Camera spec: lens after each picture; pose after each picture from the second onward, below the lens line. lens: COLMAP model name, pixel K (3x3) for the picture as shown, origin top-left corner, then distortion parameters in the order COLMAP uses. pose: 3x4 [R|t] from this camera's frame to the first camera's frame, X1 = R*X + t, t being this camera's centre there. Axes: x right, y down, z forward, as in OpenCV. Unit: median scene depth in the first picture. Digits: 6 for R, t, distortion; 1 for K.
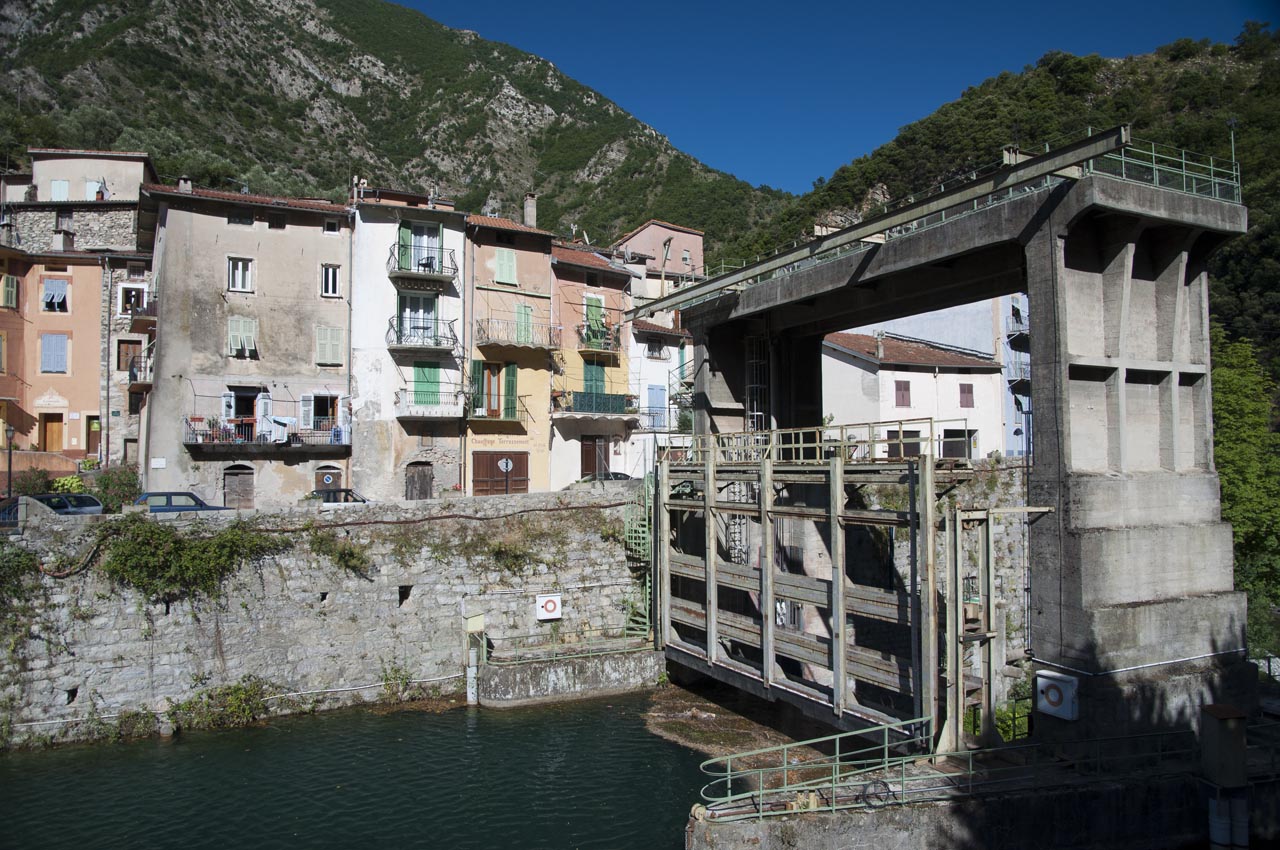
lens RADIAL K [[856.5, 0, 640.0], [0, 856.5, 425.0], [0, 0, 1]] dist [-0.109707, 0.074209]
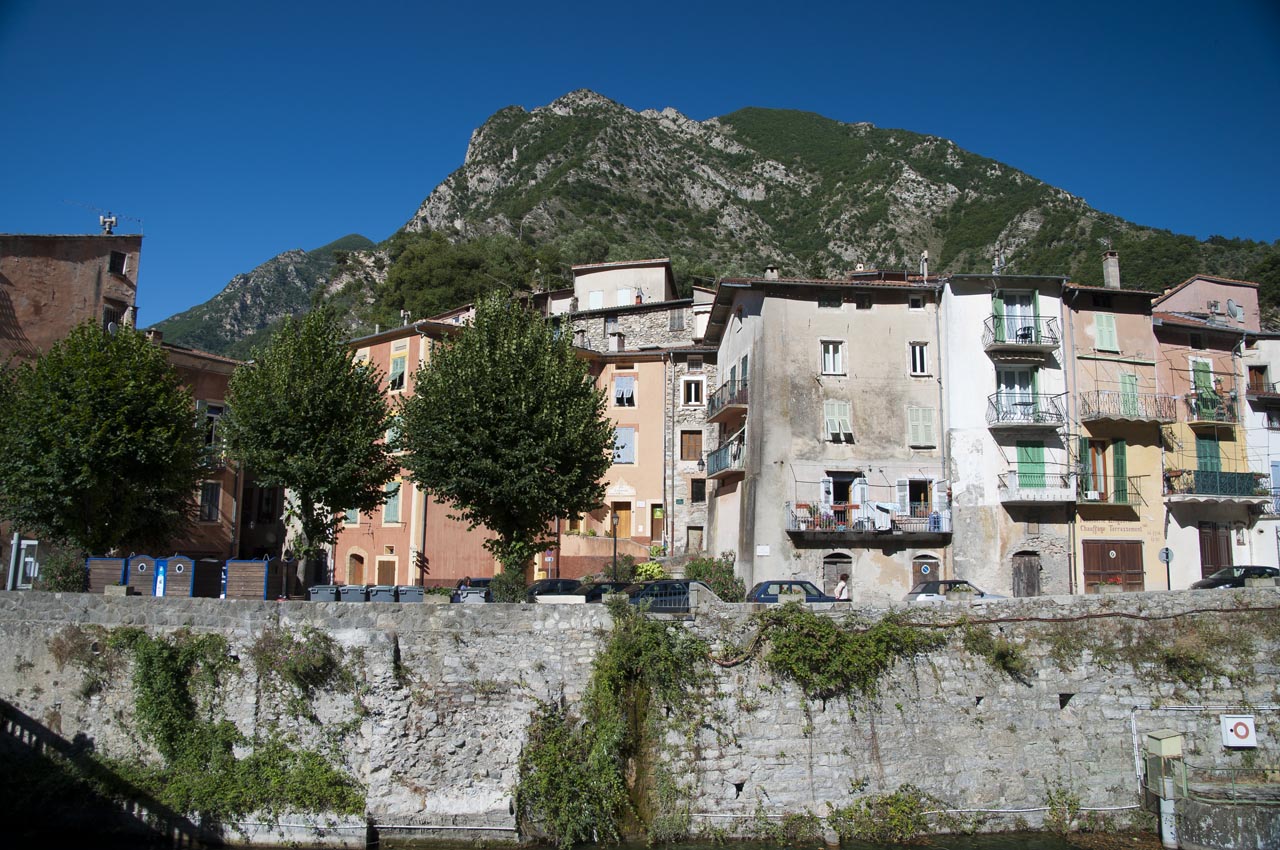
lens RADIAL K [[856.5, 0, 640.0], [0, 856.5, 425.0], [0, 0, 1]] dist [-0.109707, 0.074209]
pose [[0.904921, -0.044143, -0.423284, -0.250641], [-0.000607, 0.994471, -0.105006, 0.003587], [0.425579, 0.095279, 0.899891, 0.012682]]
